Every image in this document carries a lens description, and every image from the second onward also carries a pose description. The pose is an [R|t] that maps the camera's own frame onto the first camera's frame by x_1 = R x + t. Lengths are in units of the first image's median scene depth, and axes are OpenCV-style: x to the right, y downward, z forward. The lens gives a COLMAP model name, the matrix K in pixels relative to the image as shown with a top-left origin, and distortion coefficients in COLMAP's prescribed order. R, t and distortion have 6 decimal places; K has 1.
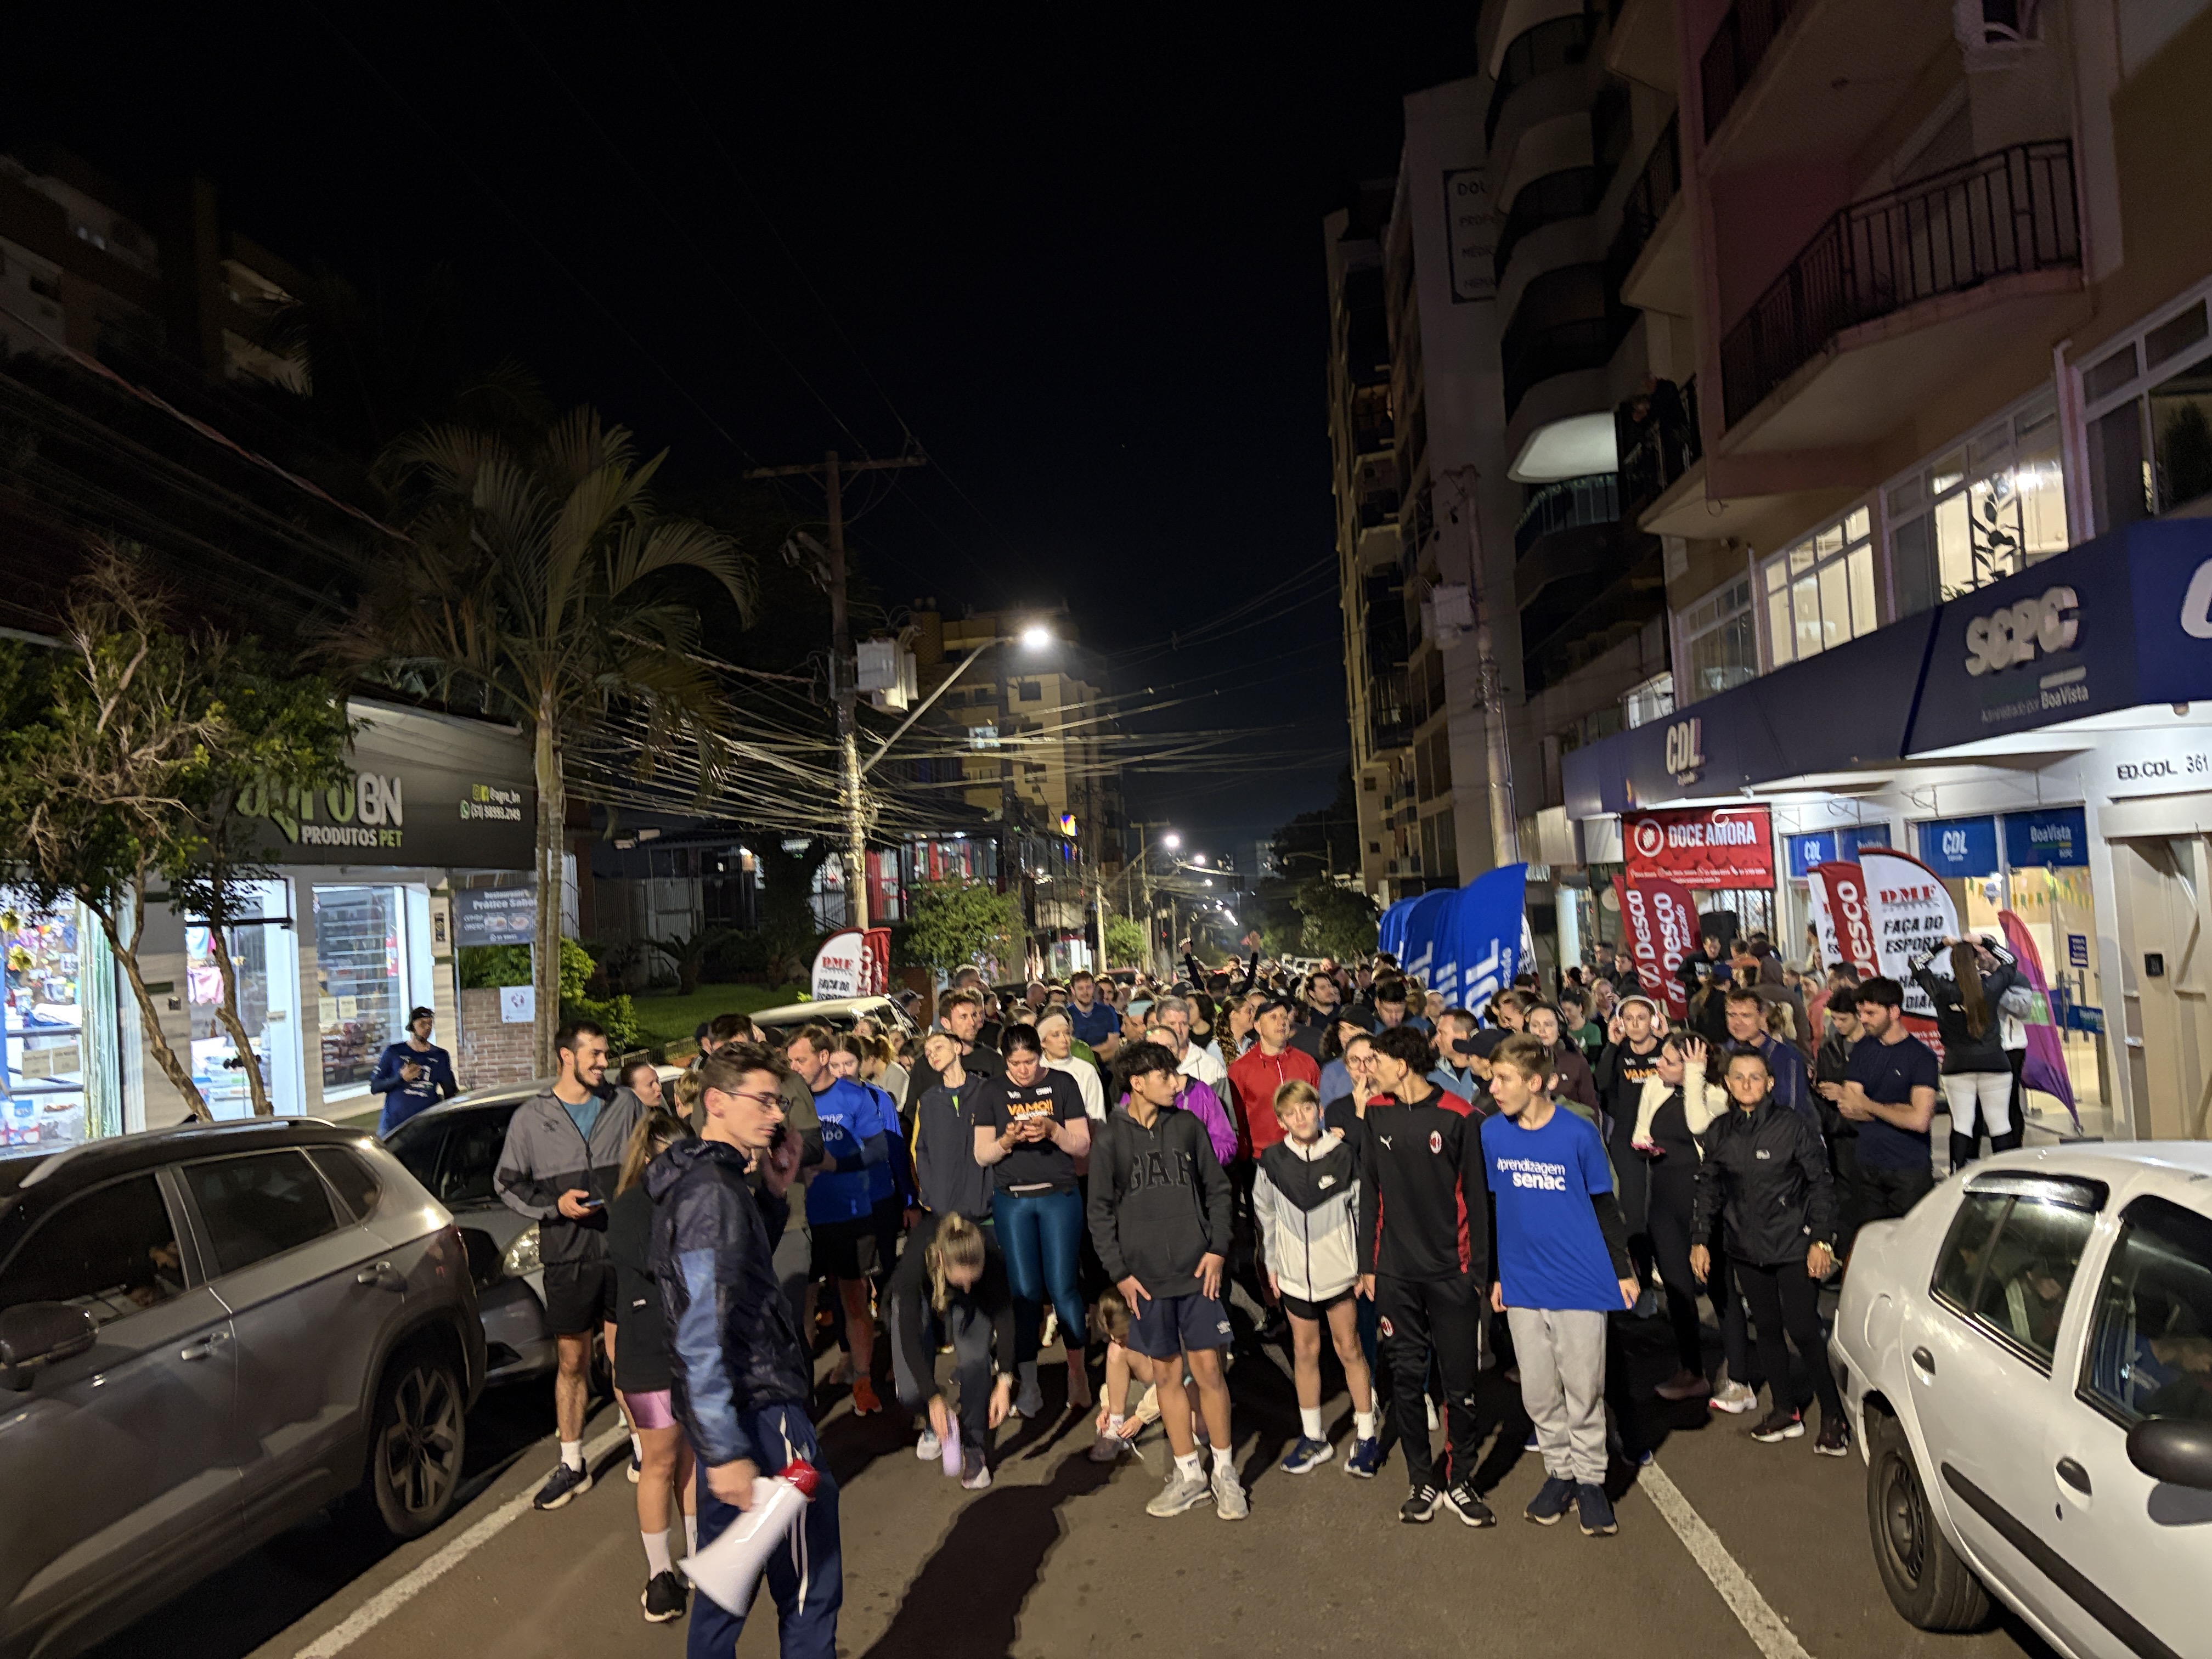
lens RADIAL K [[1698.2, 0, 1100.0], [0, 1698.2, 834.2], [0, 0, 1]] dist [0.032067, -0.020432]
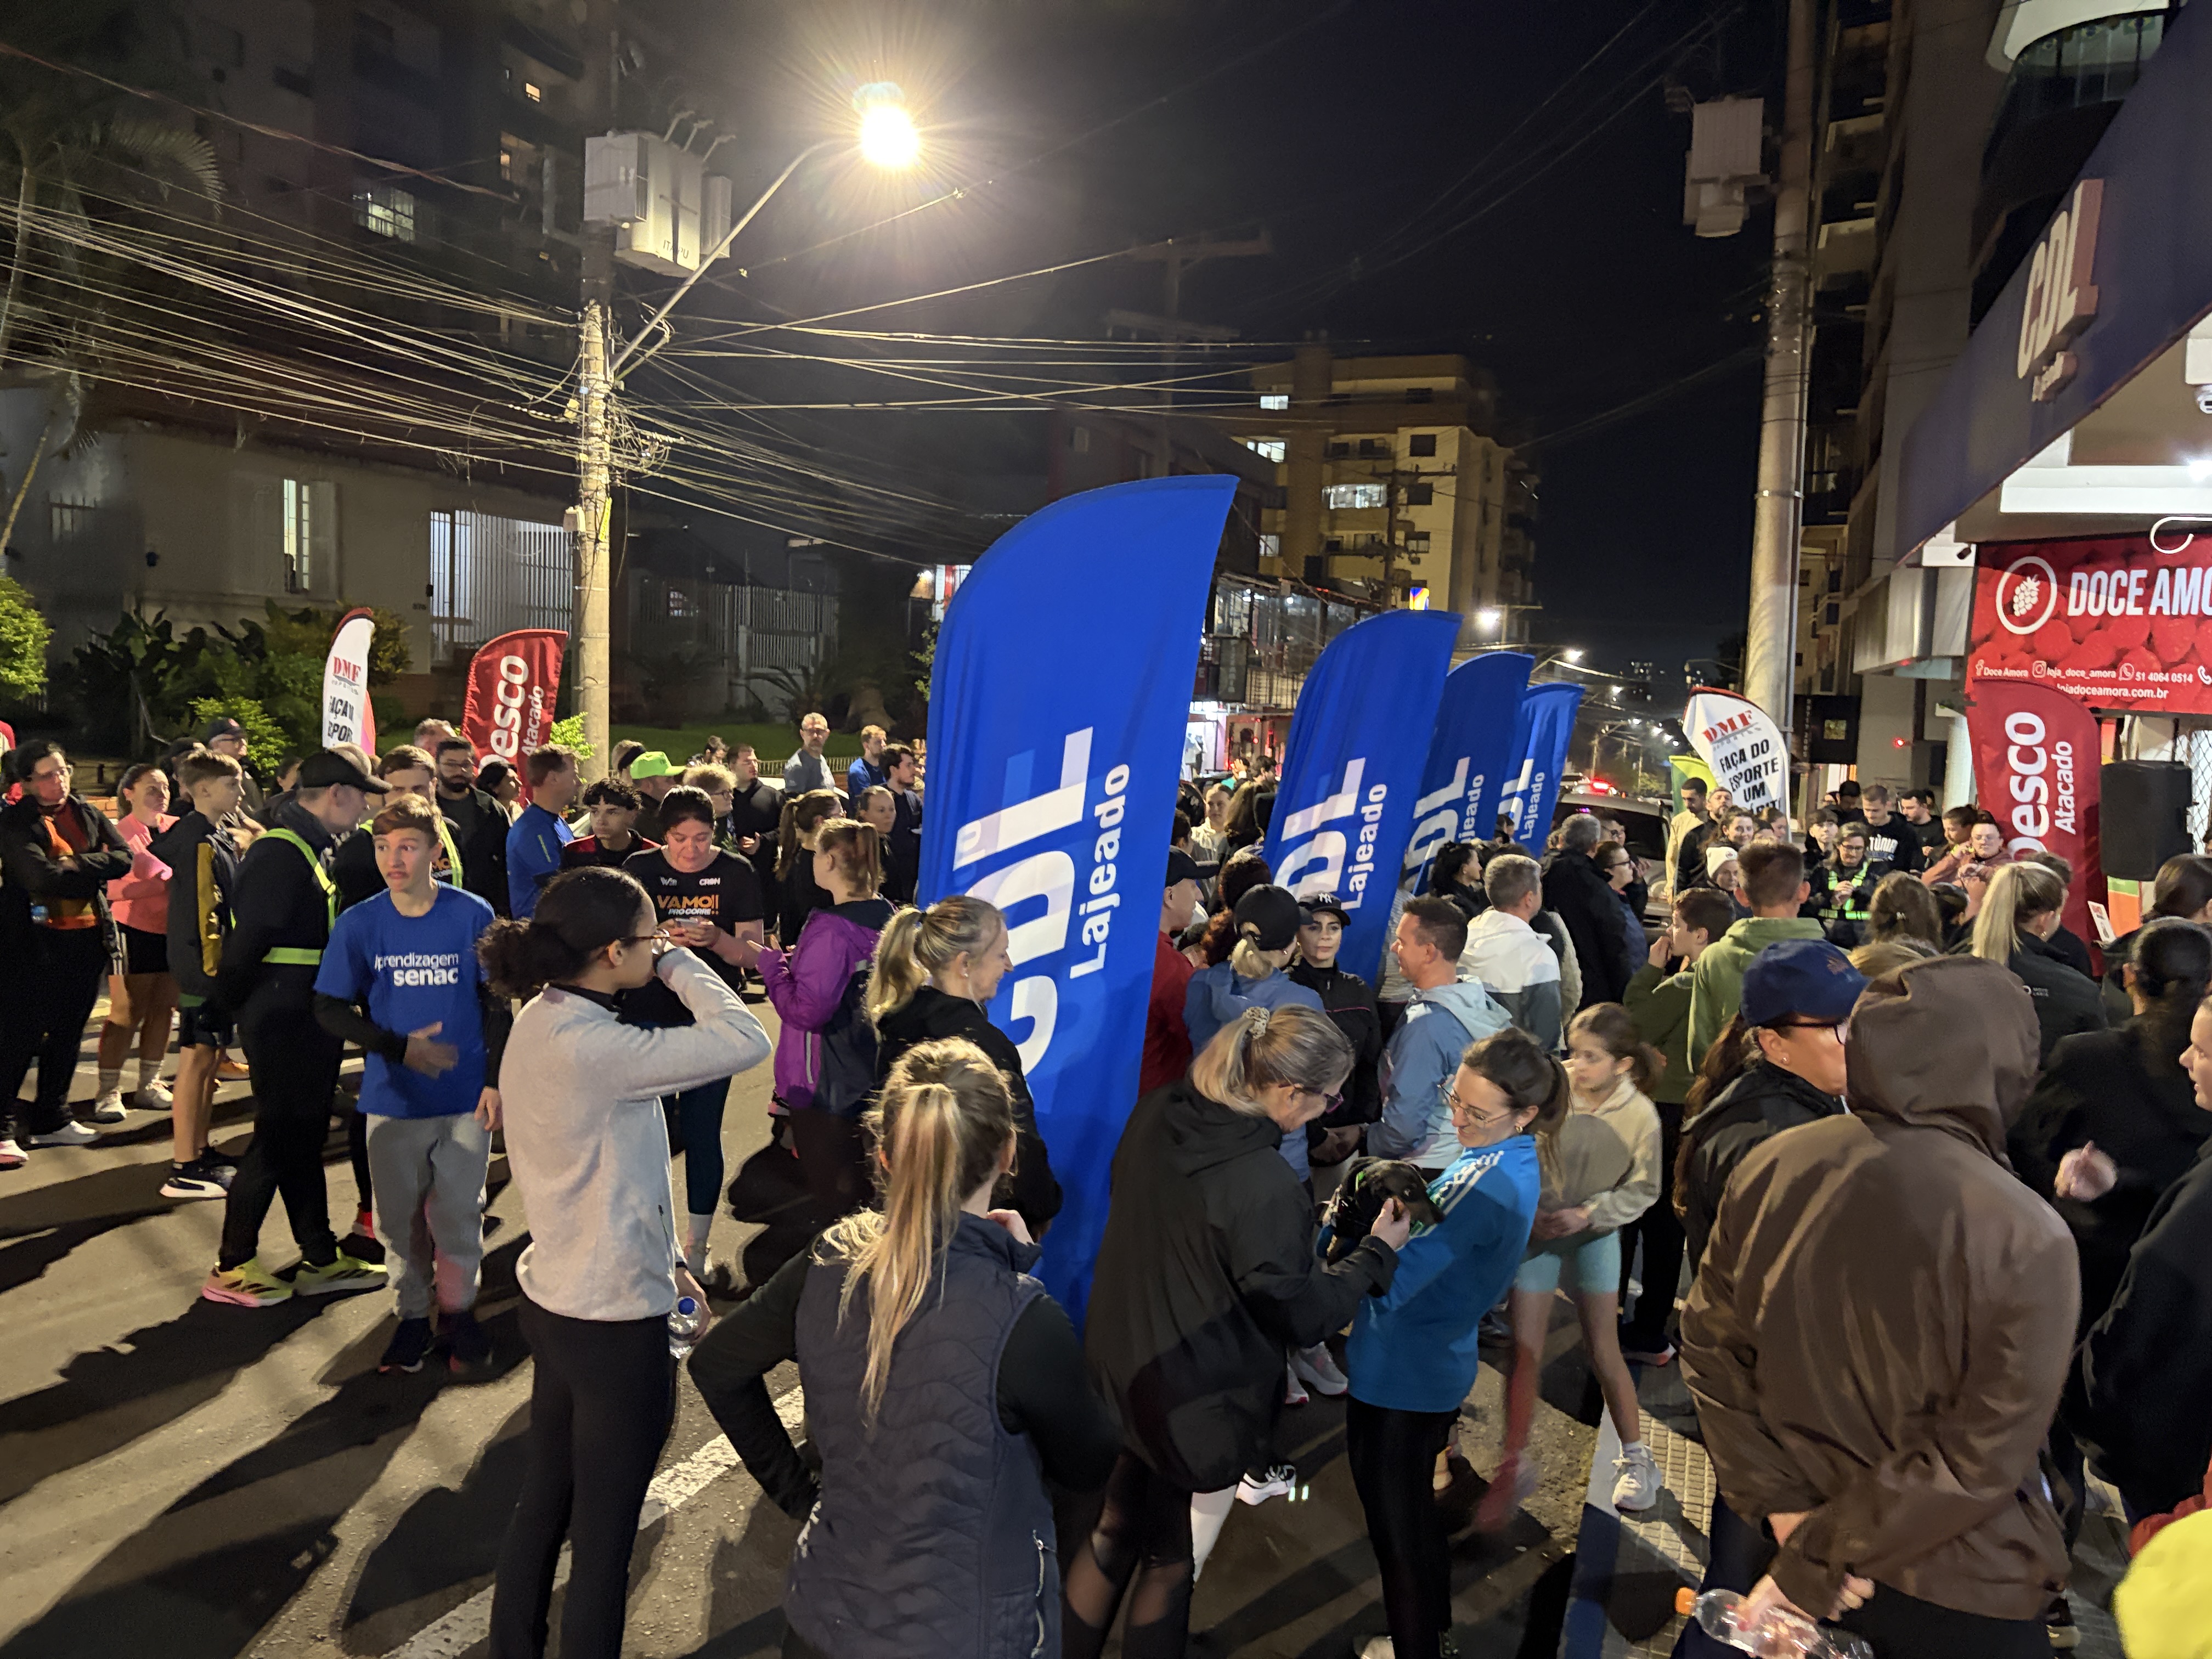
lens RADIAL K [[1698.2, 0, 1100.0], [0, 1698.2, 834.2], [0, 0, 1]] dist [0.032067, -0.020432]
pose [[0.959725, 0.125136, -0.251533, 0.204821], [-0.092069, 0.985972, 0.139224, 0.025378], [0.265426, -0.110458, 0.957783, 0.471559]]
